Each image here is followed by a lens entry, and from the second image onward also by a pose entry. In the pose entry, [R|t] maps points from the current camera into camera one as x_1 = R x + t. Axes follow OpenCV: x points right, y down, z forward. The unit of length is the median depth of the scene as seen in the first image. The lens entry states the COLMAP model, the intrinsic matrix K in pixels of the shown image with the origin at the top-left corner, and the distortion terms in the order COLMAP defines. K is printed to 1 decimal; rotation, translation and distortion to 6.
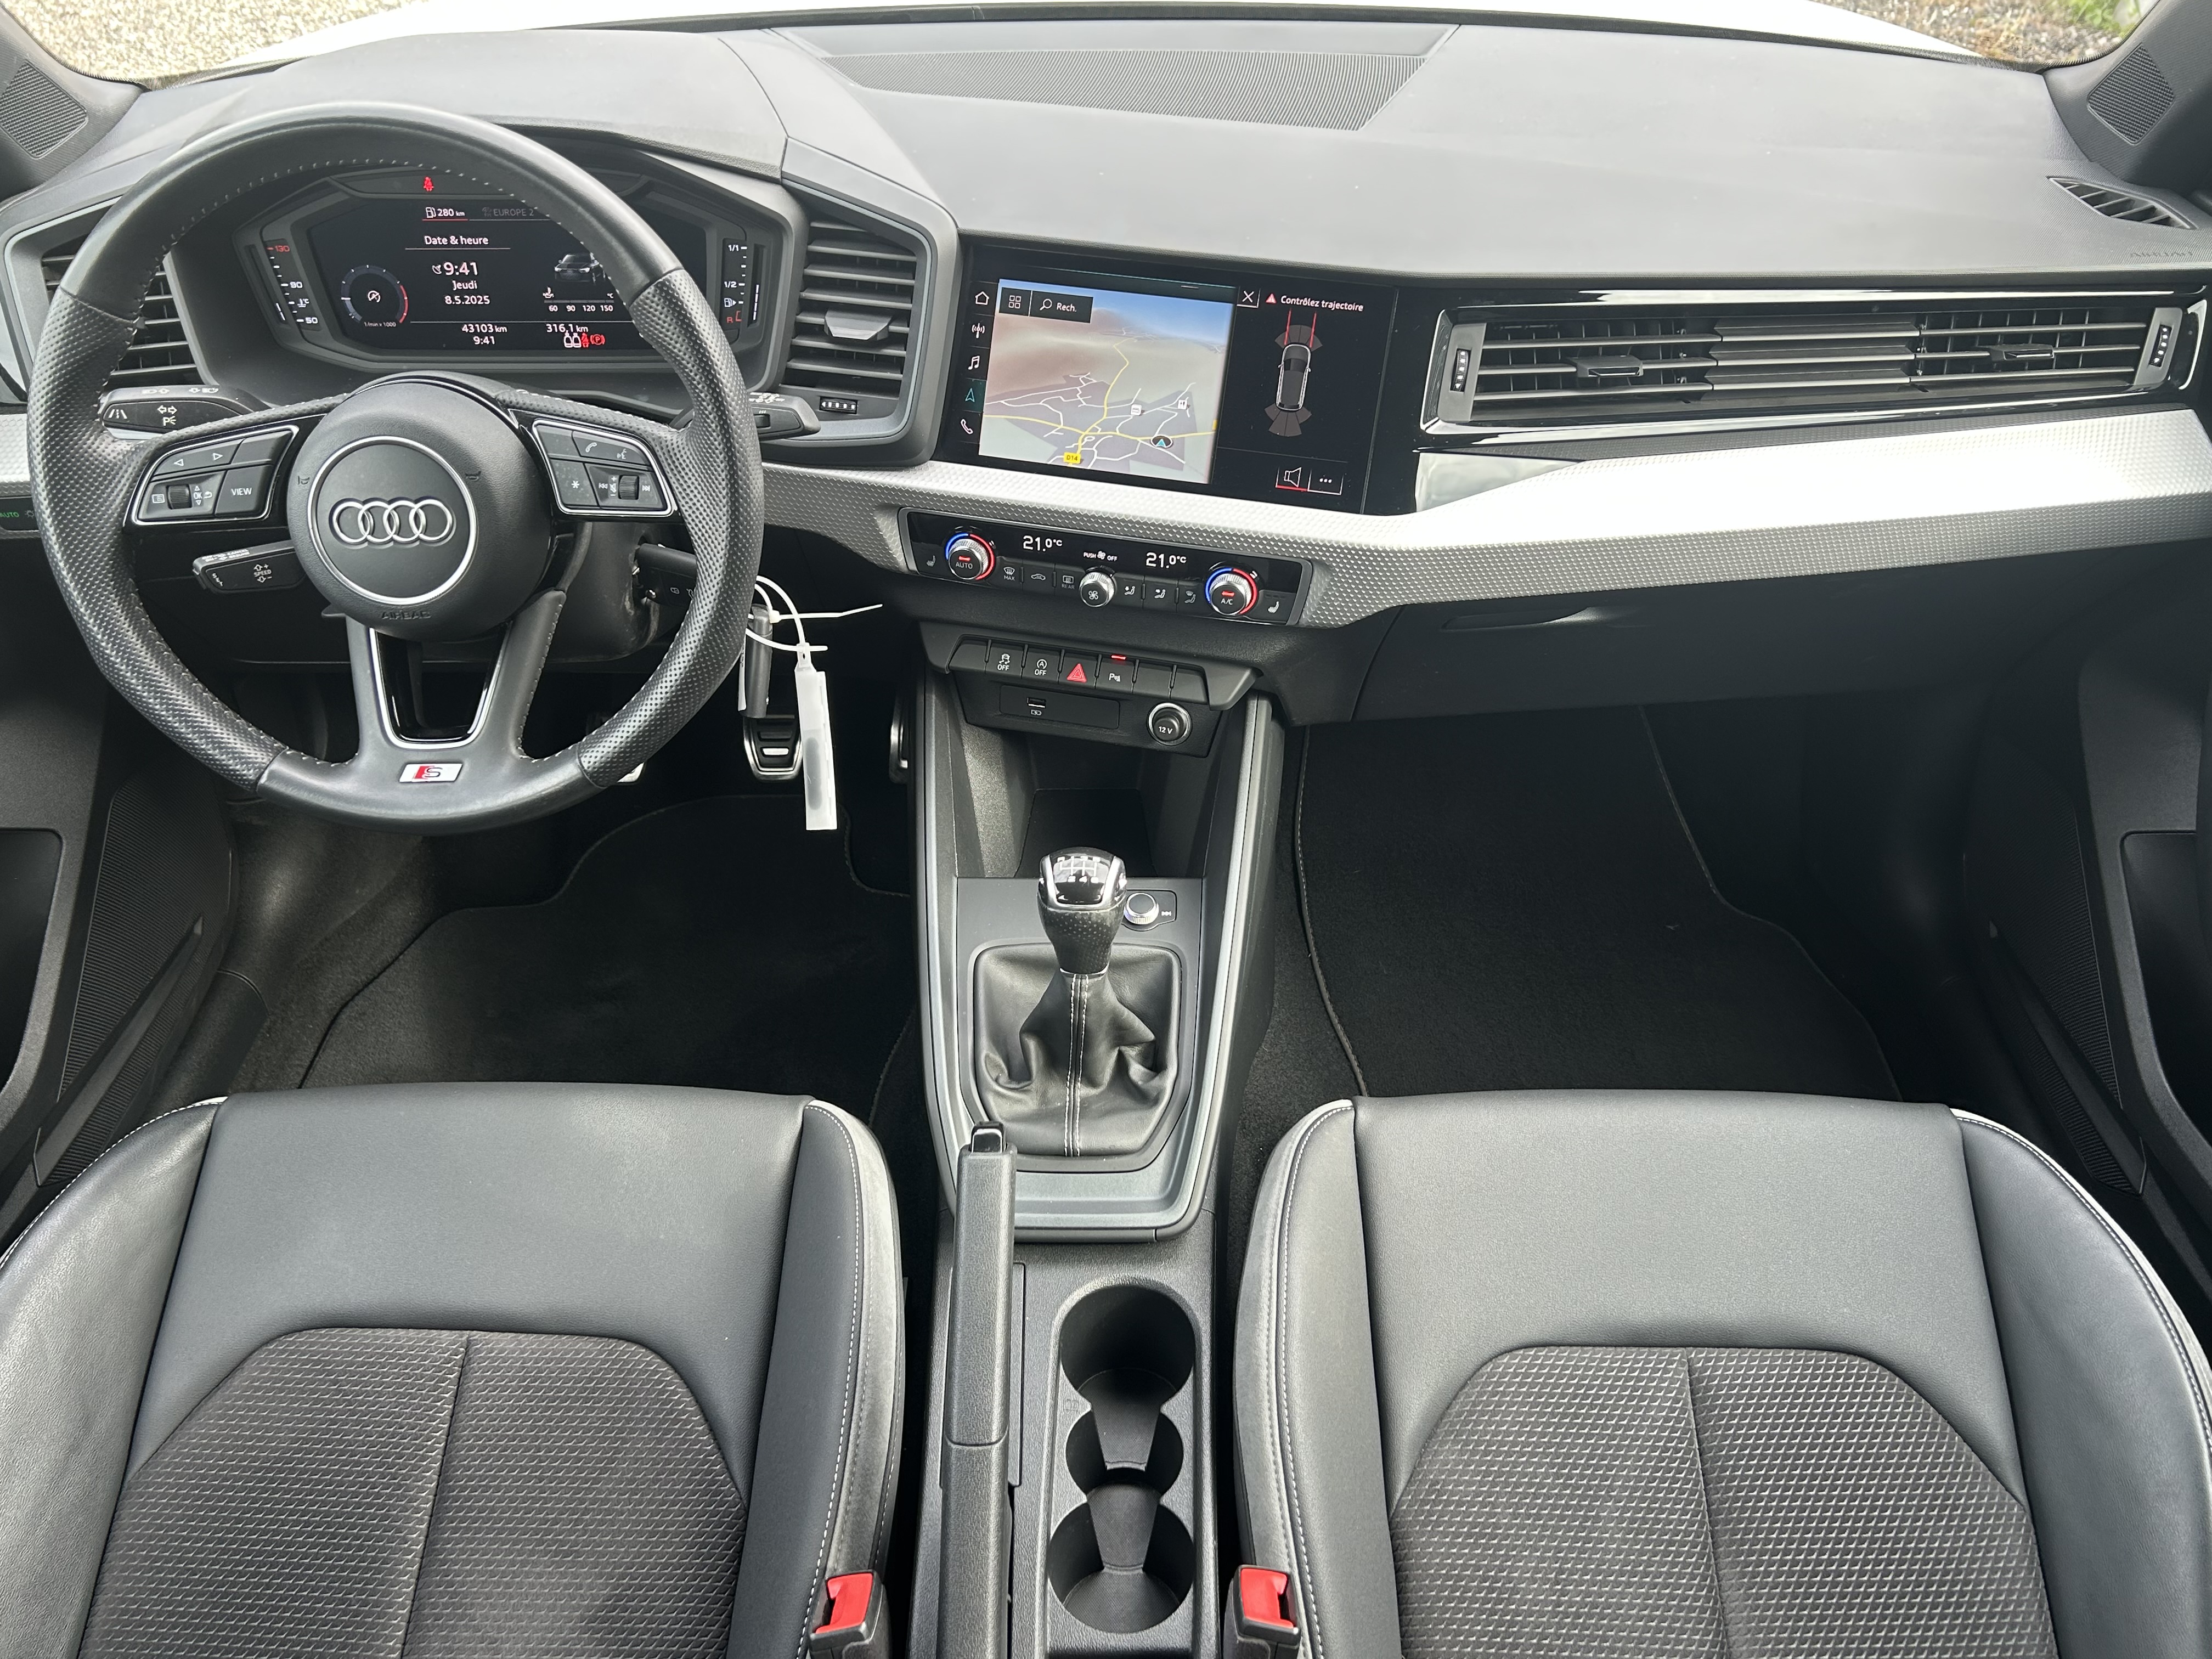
lens RADIAL K [[1805.9, 0, 1101.8], [0, 1805.9, 842.2], [0, 0, 1]] dist [0.090415, -0.079491]
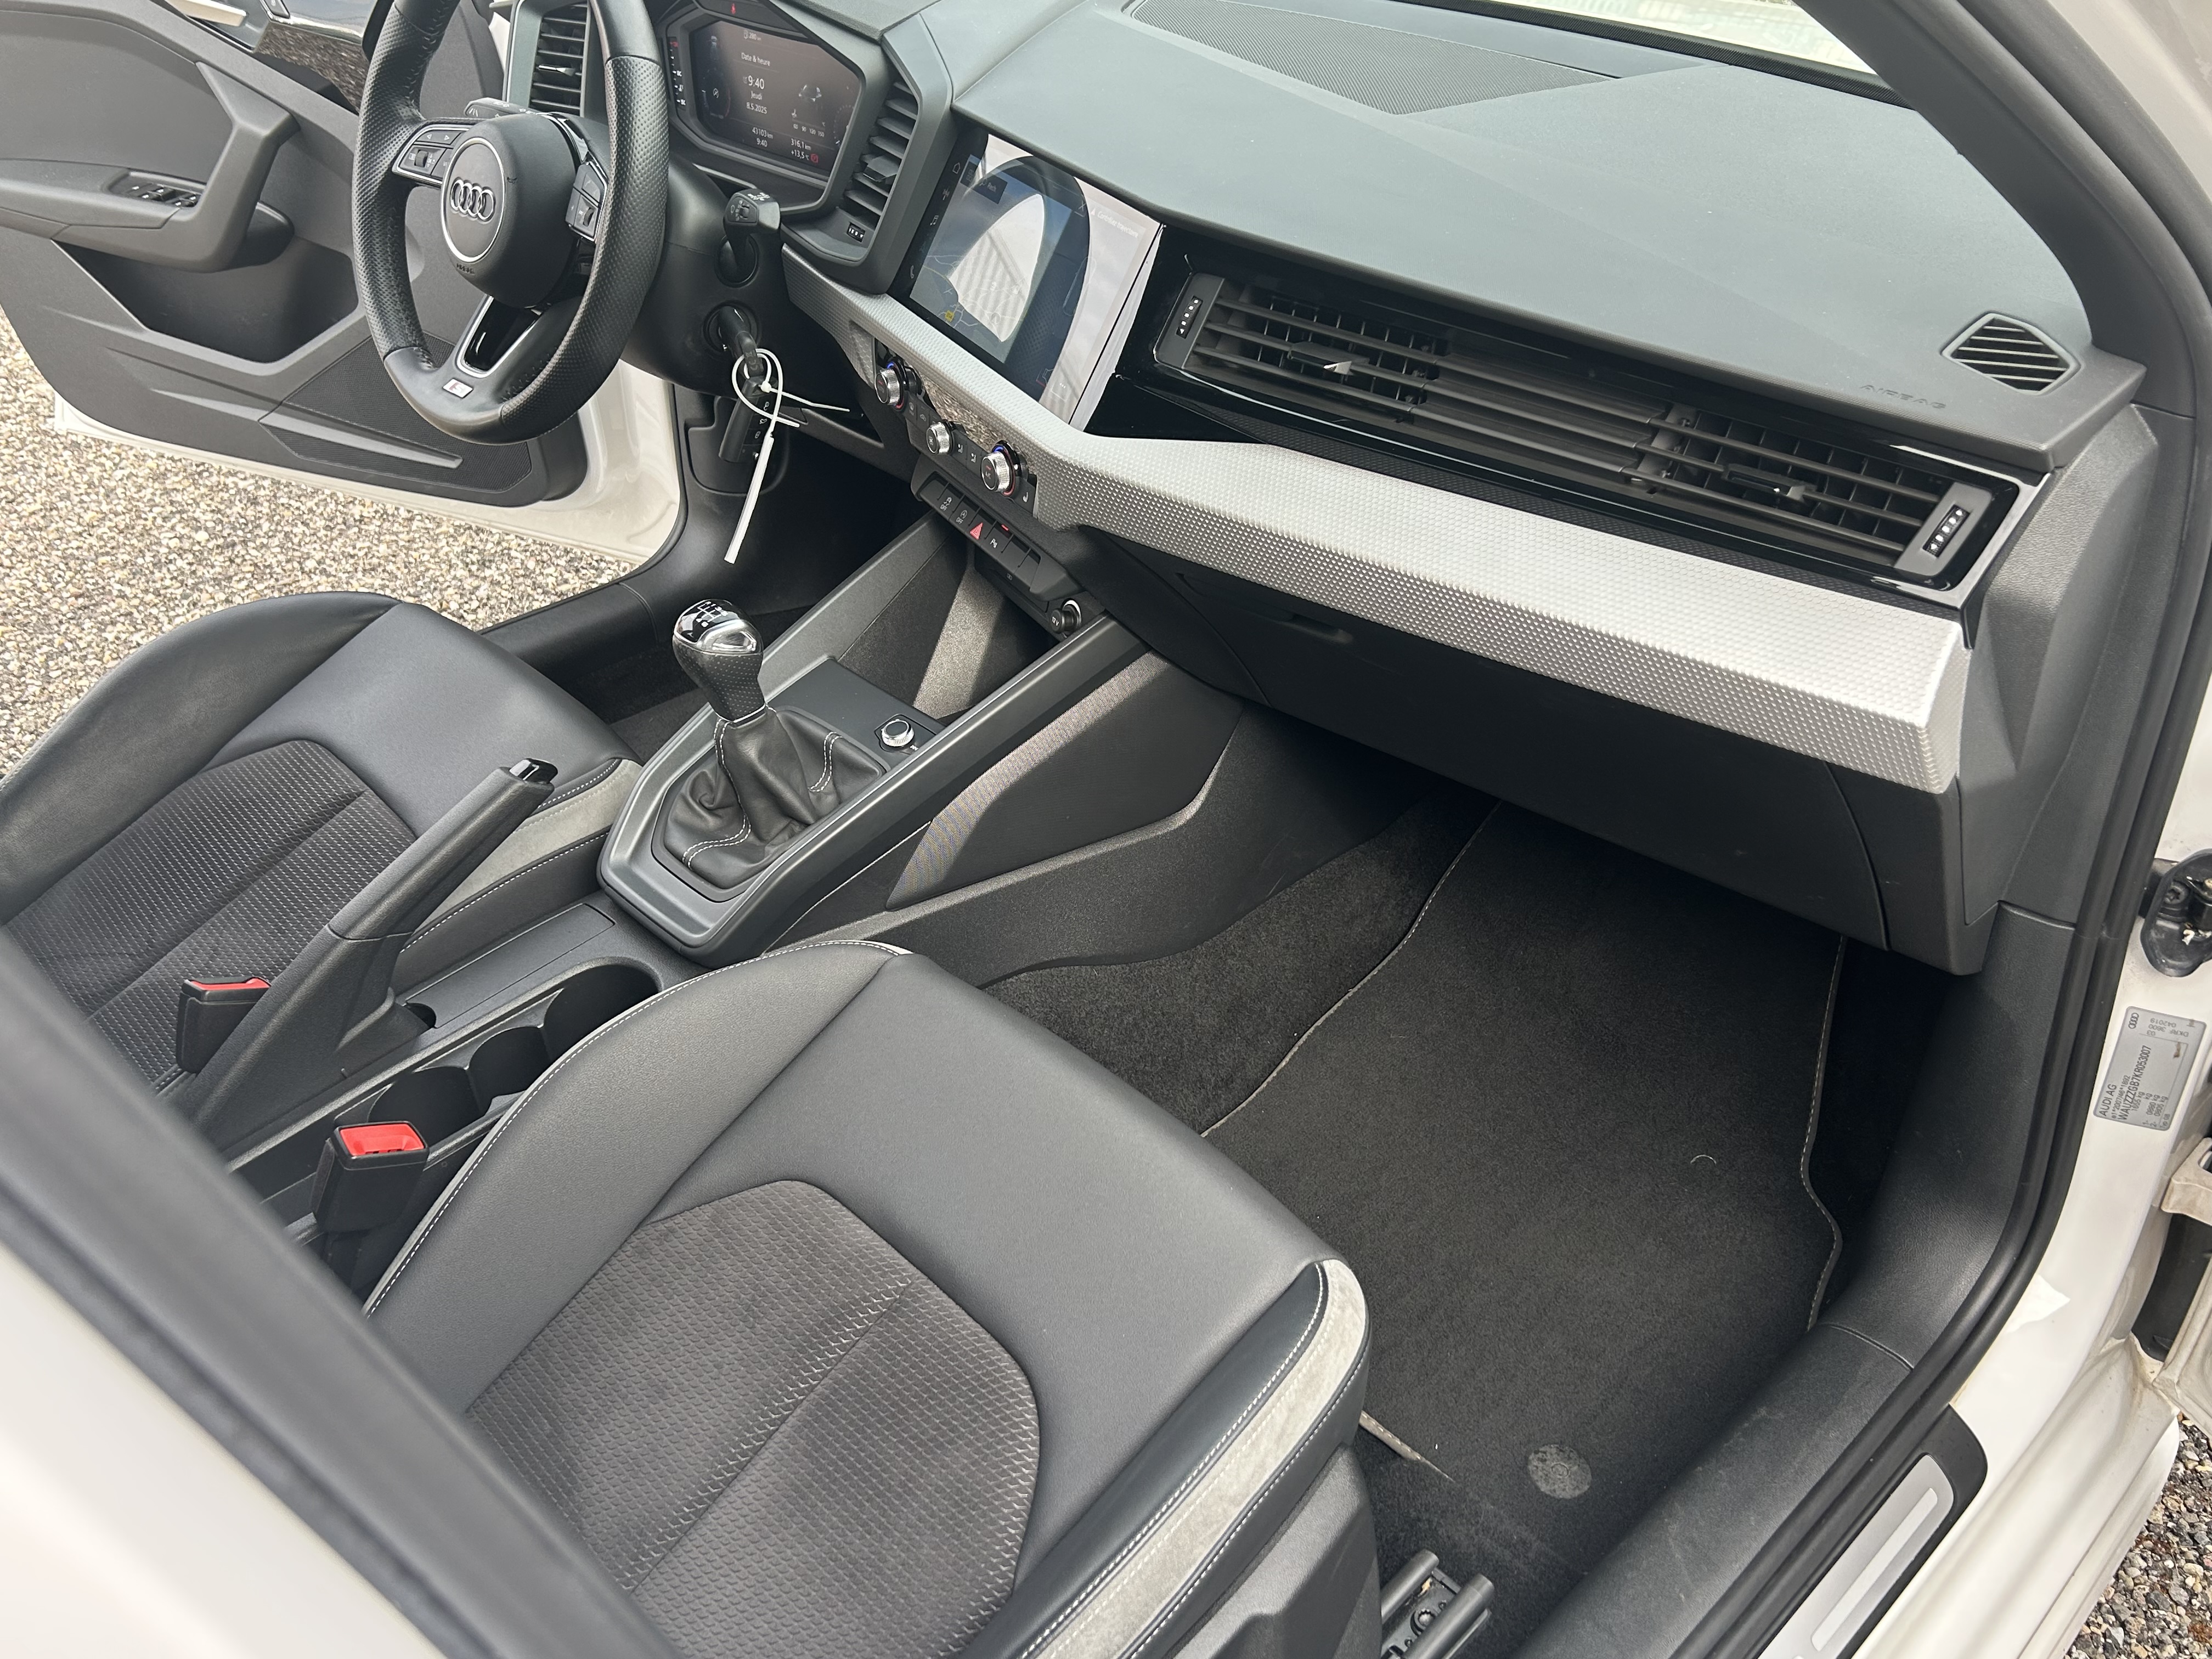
lens RADIAL K [[1805.9, 0, 1101.8], [0, 1805.9, 842.2], [0, 0, 1]] dist [0.090415, -0.079491]
pose [[0.694820, 0.408860, -0.591657, 0.847257], [-0.435527, 0.893884, 0.106245, -0.080770], [0.572312, 0.183862, 0.799158, 0.210222]]
